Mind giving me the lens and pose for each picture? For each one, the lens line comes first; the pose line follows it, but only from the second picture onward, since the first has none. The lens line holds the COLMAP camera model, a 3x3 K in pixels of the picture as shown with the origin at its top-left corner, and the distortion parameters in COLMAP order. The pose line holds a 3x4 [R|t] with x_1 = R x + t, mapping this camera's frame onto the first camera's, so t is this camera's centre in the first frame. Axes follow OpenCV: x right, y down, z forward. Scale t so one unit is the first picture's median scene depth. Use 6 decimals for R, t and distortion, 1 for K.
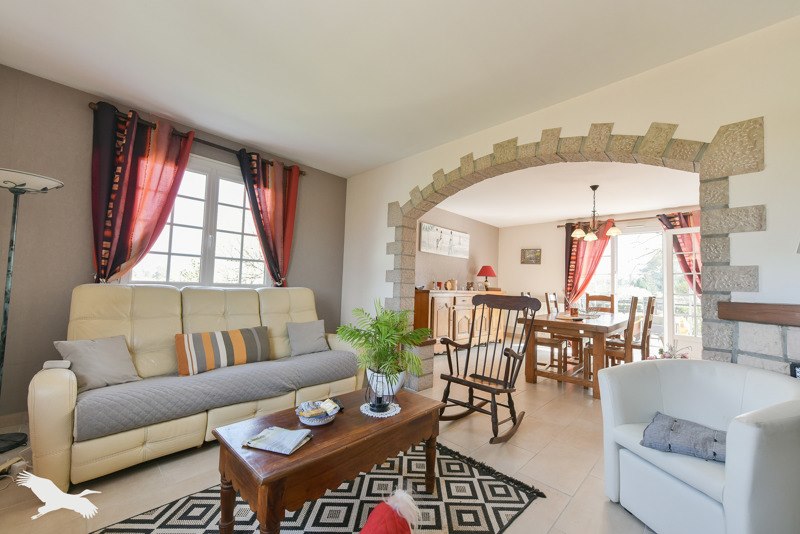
lens RADIAL K [[314.3, 0, 401.7], [0, 314.3, 270.9], [0, 0, 1]] dist [0.000322, 0.000186]
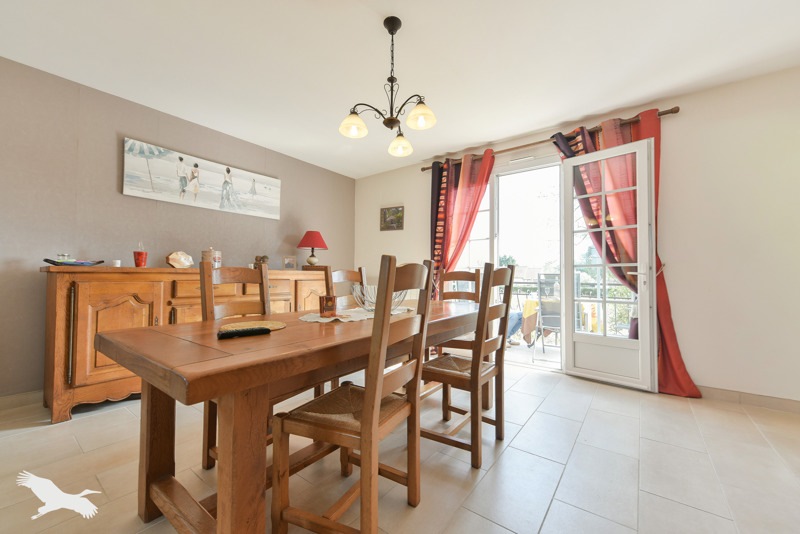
lens RADIAL K [[314.3, 0, 398.3], [0, 314.3, 267.1], [0, 0, 1]] dist [0.000322, 0.000186]
pose [[0.991268, -0.021939, 0.130021, 0.404181], [0.017980, 0.999341, 0.031546, 0.044073], [-0.130627, -0.028933, 0.991009, 0.400936]]
